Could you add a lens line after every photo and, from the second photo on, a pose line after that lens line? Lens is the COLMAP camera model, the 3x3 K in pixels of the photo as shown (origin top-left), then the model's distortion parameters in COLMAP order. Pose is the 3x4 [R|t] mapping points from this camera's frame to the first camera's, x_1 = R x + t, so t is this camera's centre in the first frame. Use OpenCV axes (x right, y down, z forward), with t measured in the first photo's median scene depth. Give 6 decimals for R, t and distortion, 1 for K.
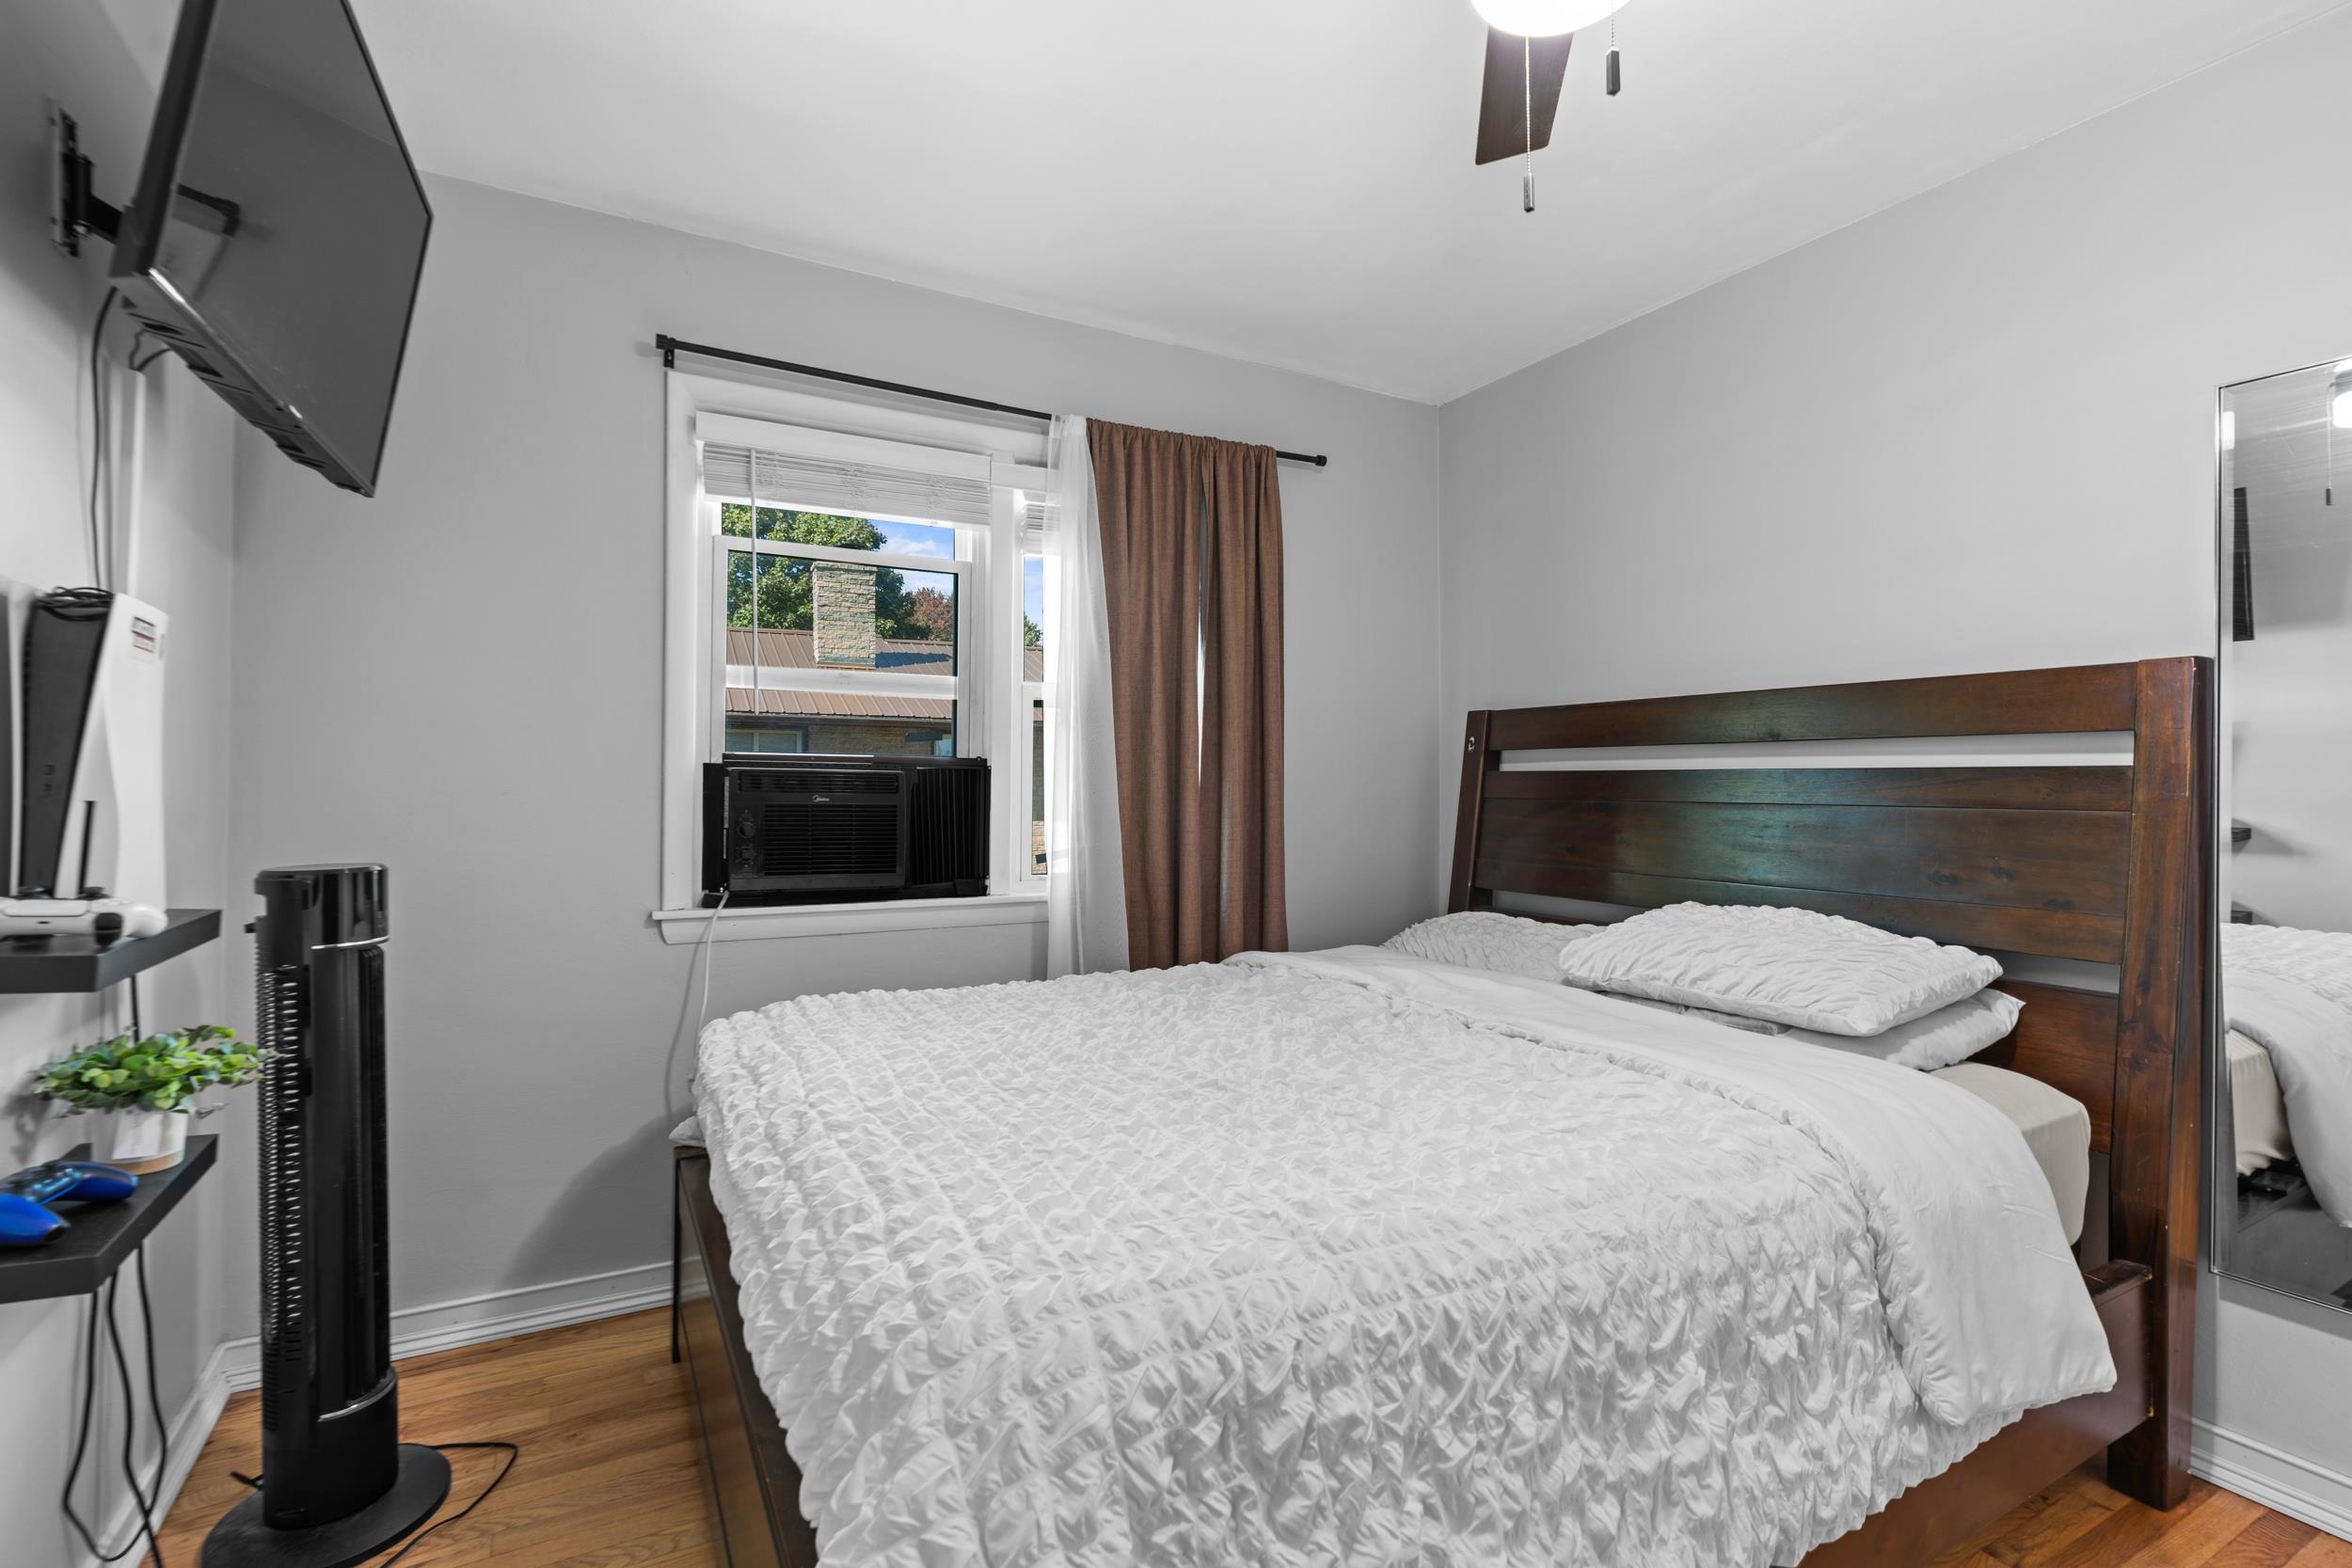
lens RADIAL K [[1064.6, 0, 1146.1], [0, 1064.6, 776.0], [0, 0, 1]] dist [0.001376, 0.000524]
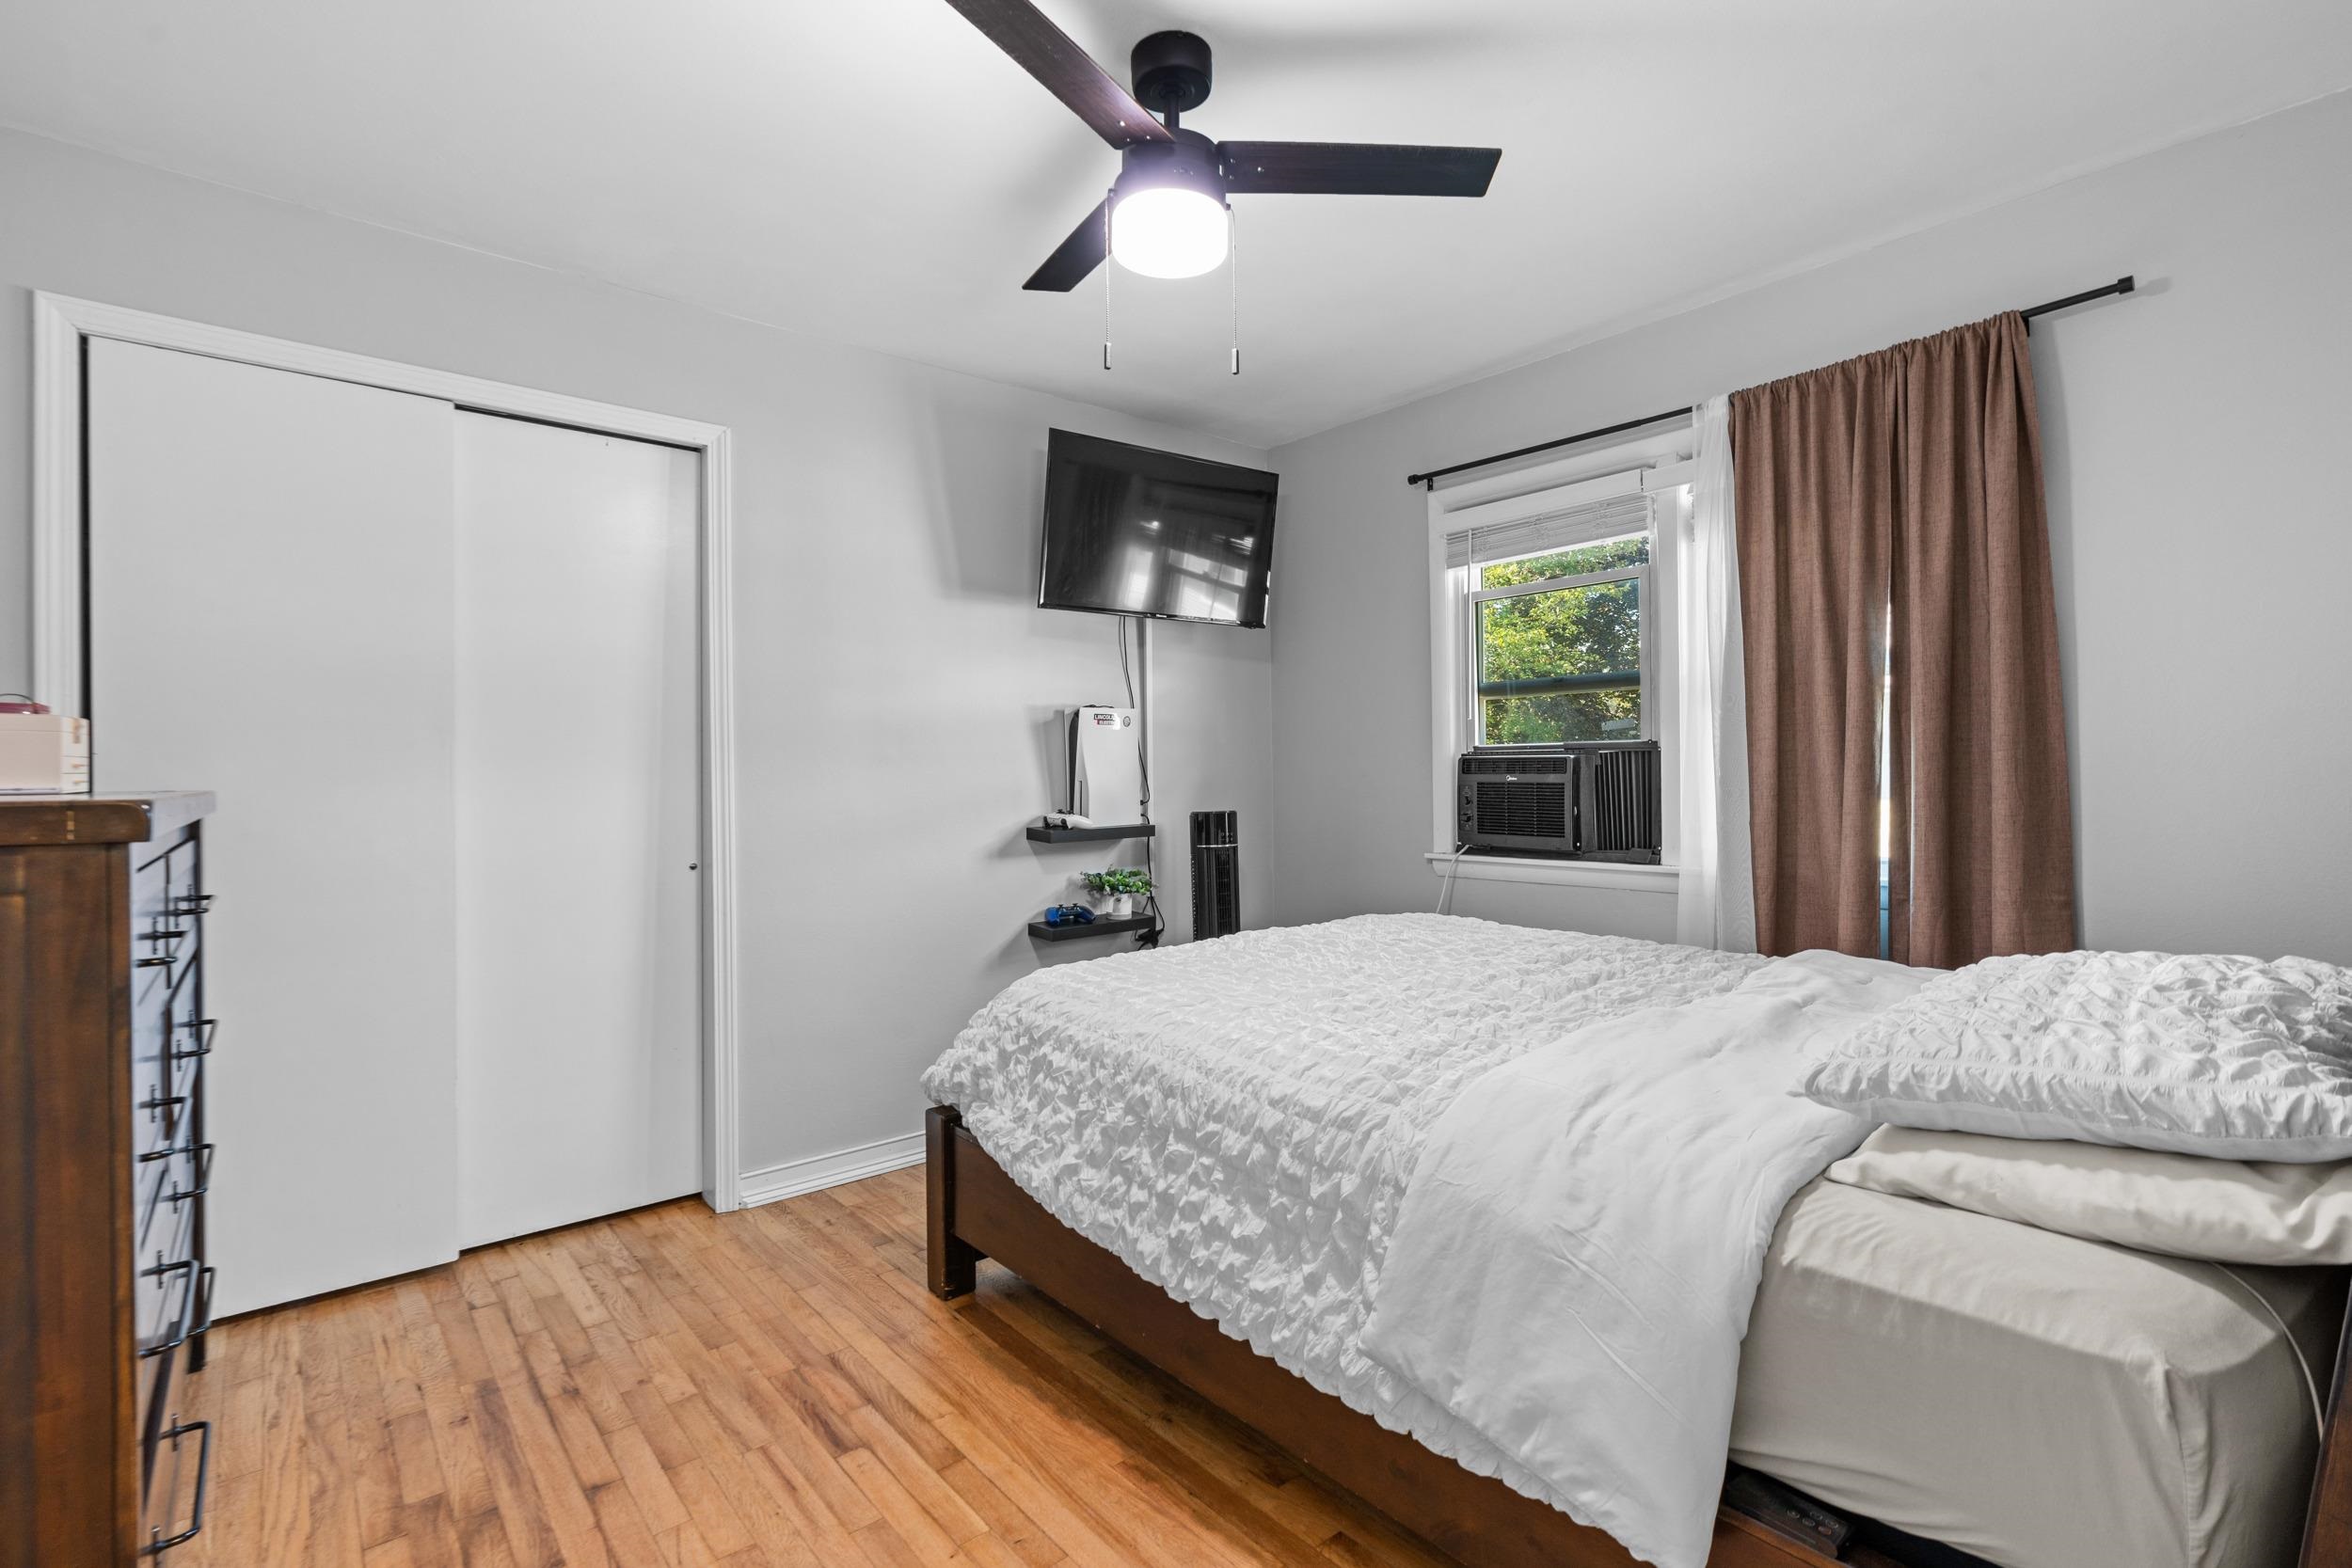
lens RADIAL K [[1094.0, 0, 1200.7], [0, 1094.0, 791.5], [0, 0, 1]] dist [0.000055, 0.001212]
pose [[0.229207, 0.000332, -0.973378, 0.873691], [0.021909, 0.999745, 0.005500, 0.020645], [0.973131, -0.022586, 0.229141, 0.291228]]
